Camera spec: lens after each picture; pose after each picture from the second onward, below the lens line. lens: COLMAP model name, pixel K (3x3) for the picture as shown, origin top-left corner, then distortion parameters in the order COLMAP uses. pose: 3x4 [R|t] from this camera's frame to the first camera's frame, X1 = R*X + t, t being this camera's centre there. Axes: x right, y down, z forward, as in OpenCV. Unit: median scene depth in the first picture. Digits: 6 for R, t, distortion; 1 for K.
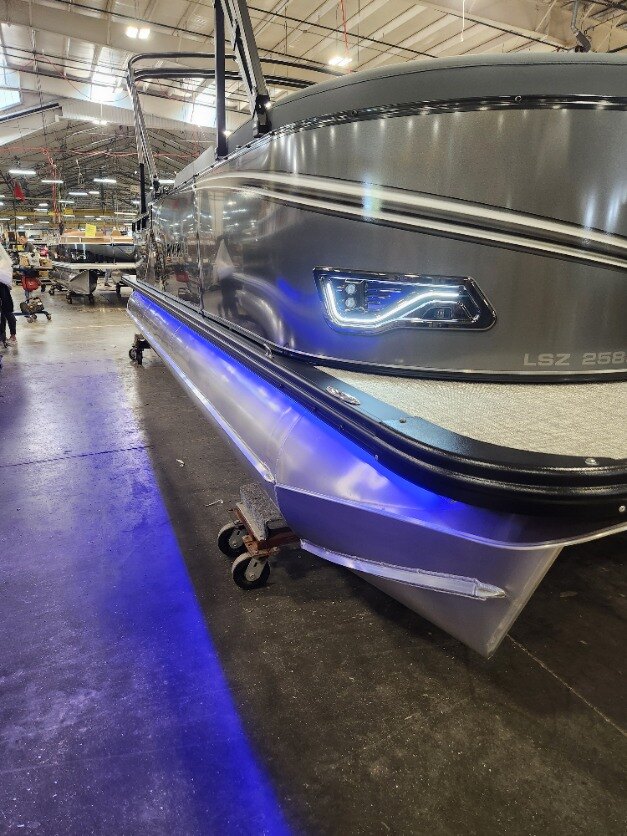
lens RADIAL K [[575.2, 0, 317.9], [0, 575.2, 424.1], [0, 0, 1]] dist [0.059924, -0.049823]
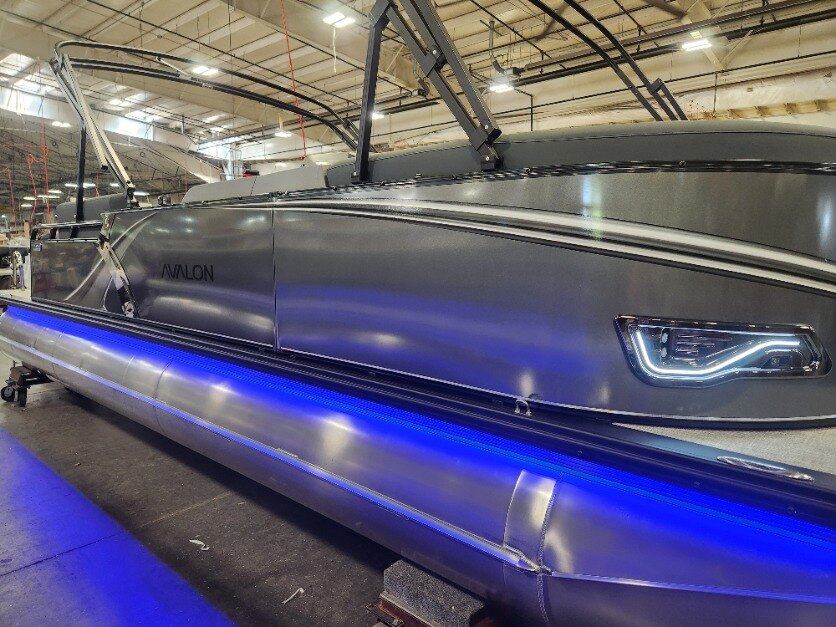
lens RADIAL K [[575.2, 0, 417.4], [0, 575.2, 318.8], [0, 0, 1]] dist [0.059924, -0.049823]
pose [[0.898171, -0.046351, 0.437197, -0.683636], [0.120014, 0.982508, -0.142390, -0.179373], [-0.422949, 0.180360, 0.888023, 0.347525]]
